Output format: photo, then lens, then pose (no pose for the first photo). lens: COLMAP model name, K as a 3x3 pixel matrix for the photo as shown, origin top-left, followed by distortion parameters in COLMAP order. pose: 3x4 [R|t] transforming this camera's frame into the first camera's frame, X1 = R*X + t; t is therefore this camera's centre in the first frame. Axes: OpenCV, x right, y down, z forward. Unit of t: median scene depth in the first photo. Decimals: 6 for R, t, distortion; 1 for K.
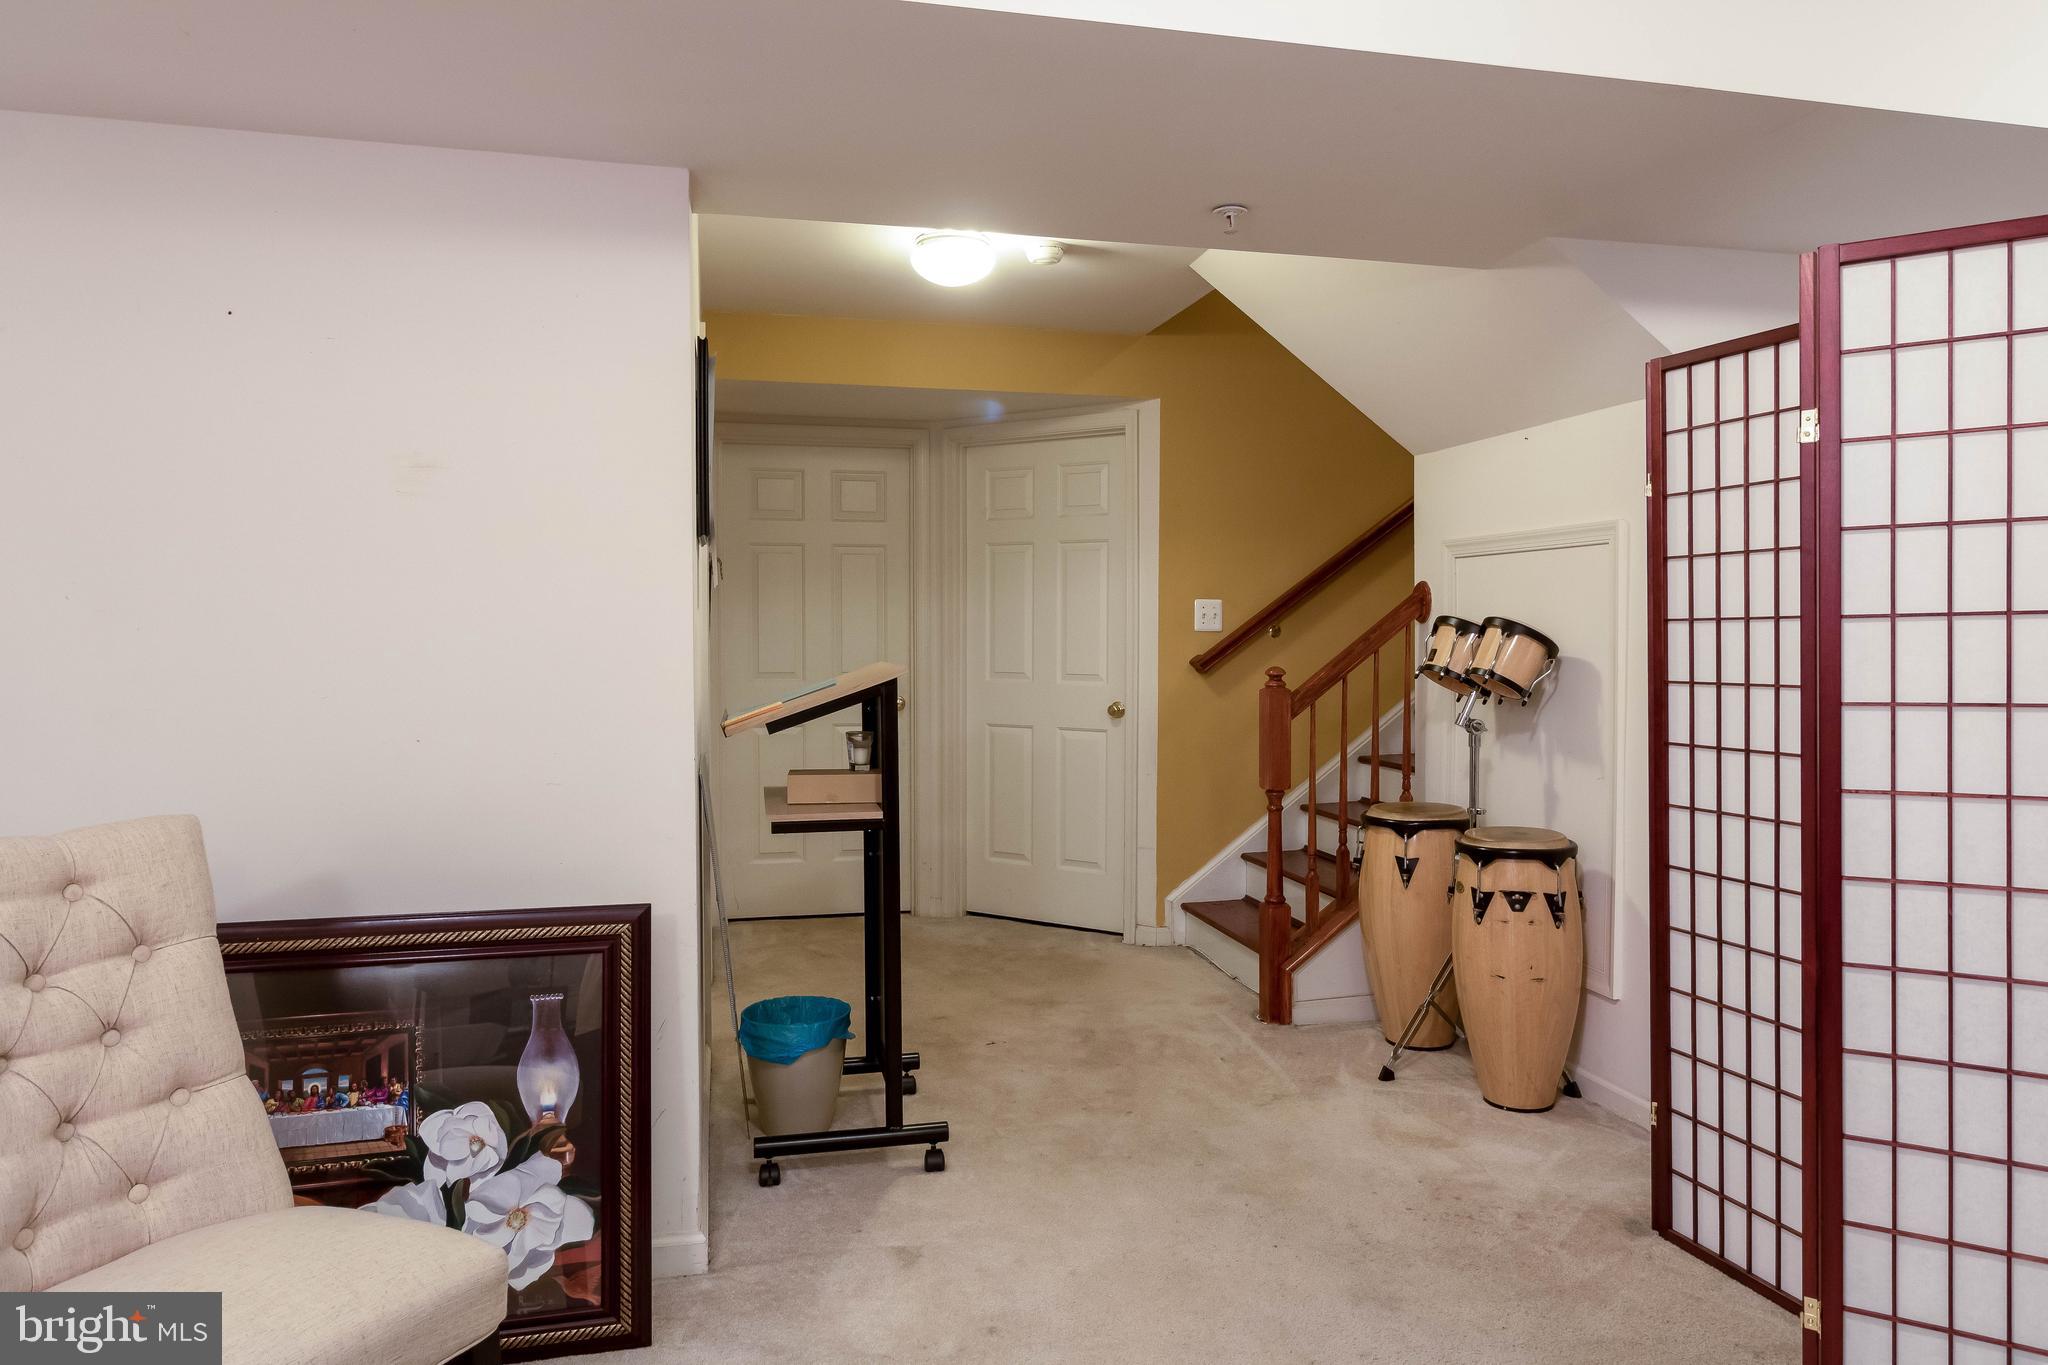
lens RADIAL K [[1301.7, 0, 1024.2], [0, 1301.7, 668.2], [0, 0, 1]] dist [0.004147, -0.004173]
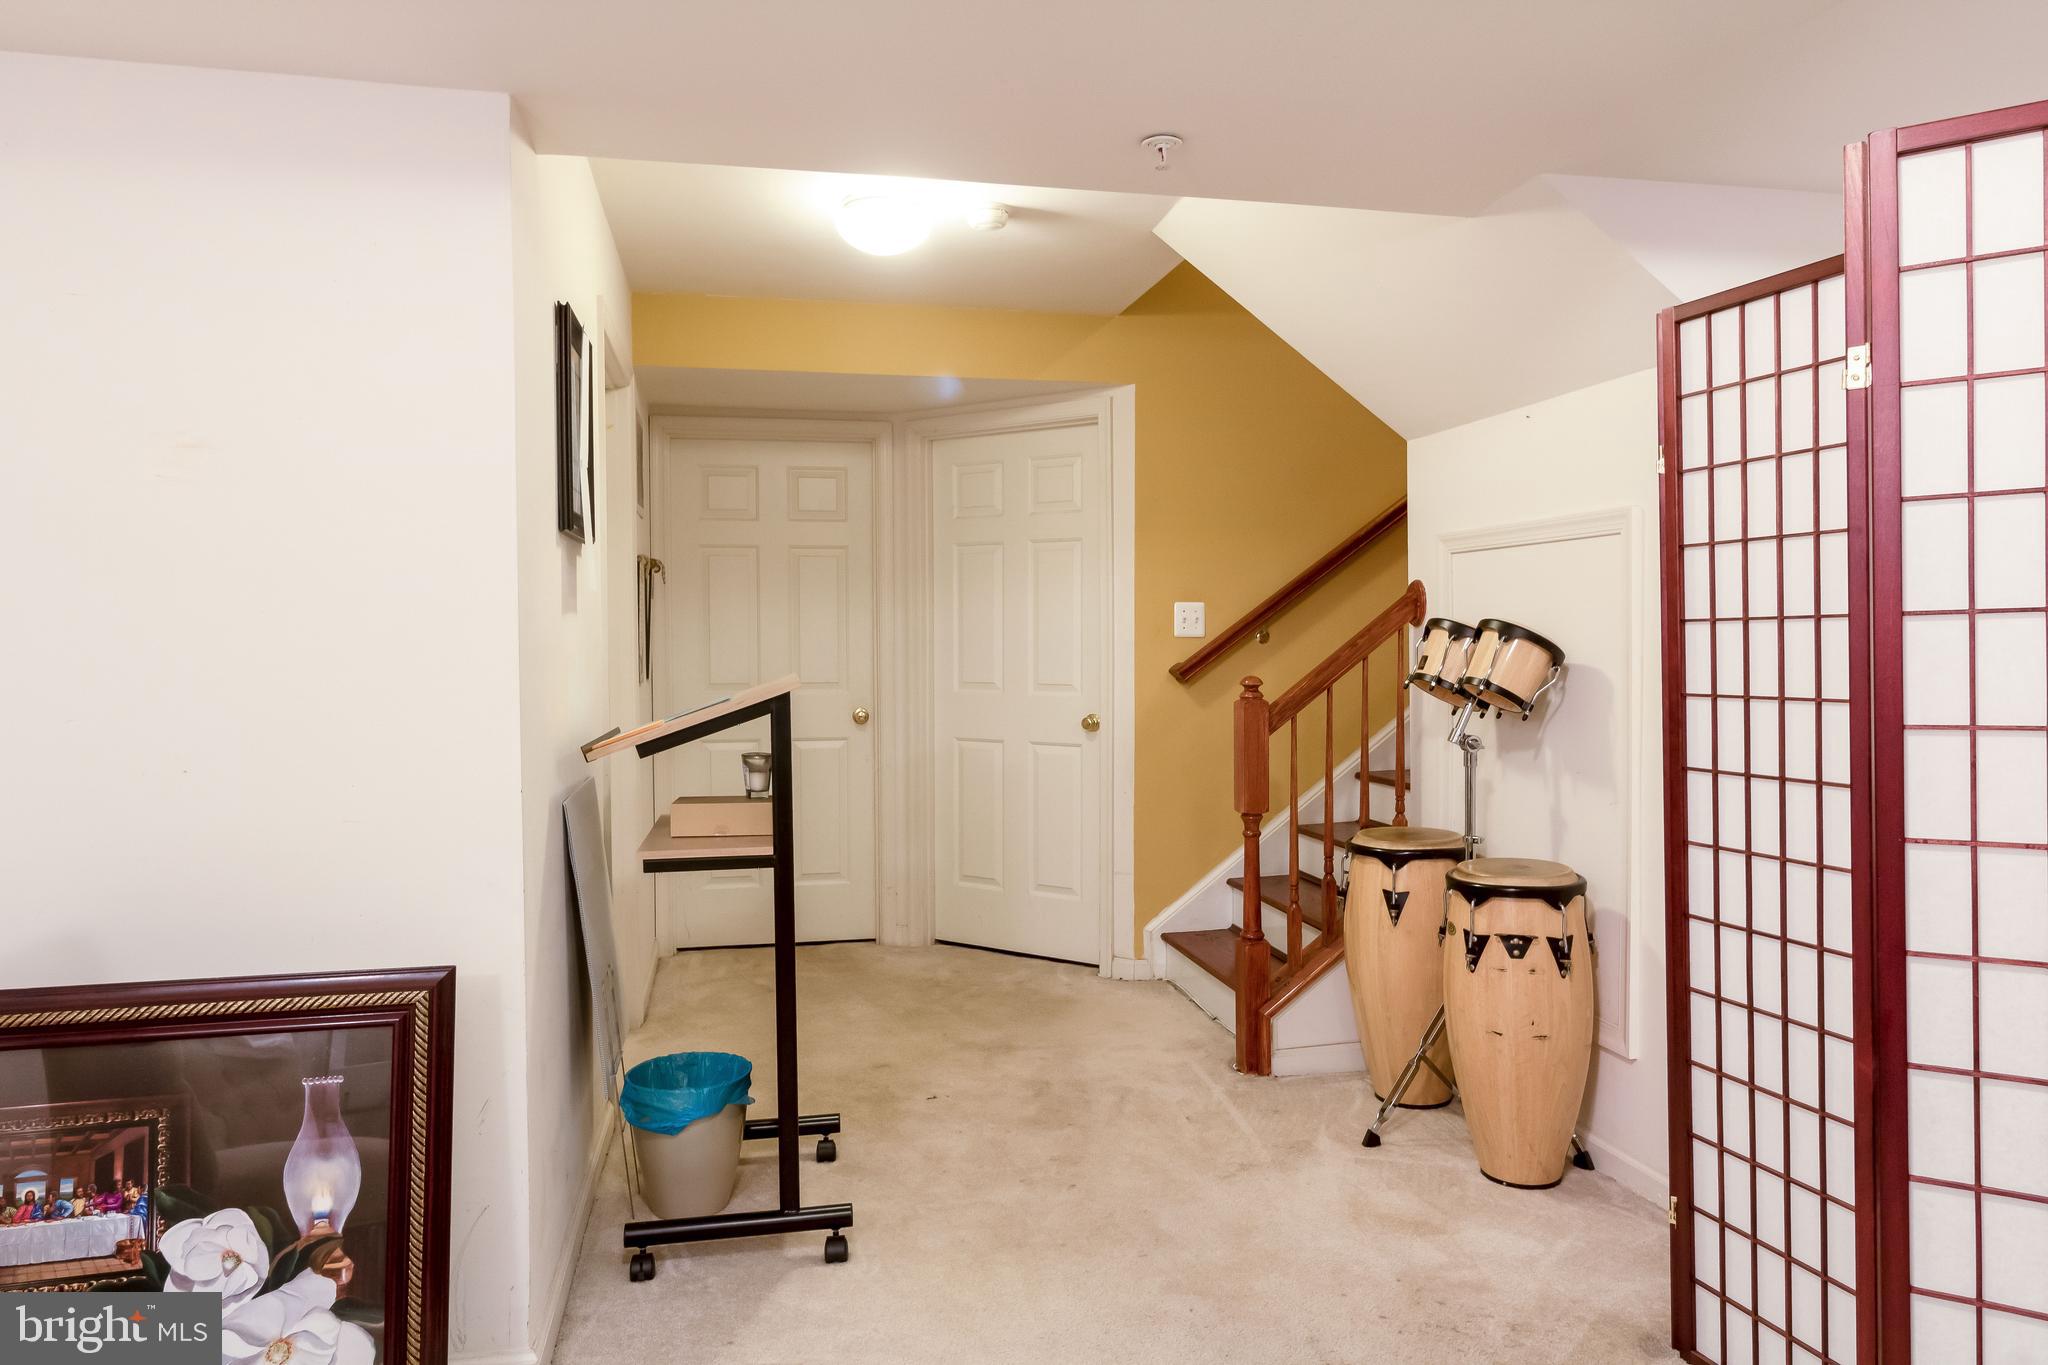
lens RADIAL K [[1301.7, 0, 1021.0], [0, 1301.7, 668.7], [0, 0, 1]] dist [0.004147, -0.004173]
pose [[0.999676, -0.004943, -0.024982, 0.079757], [0.004819, 0.999976, -0.005006, -0.003468], [0.025006, 0.004884, 0.999675, 0.138184]]
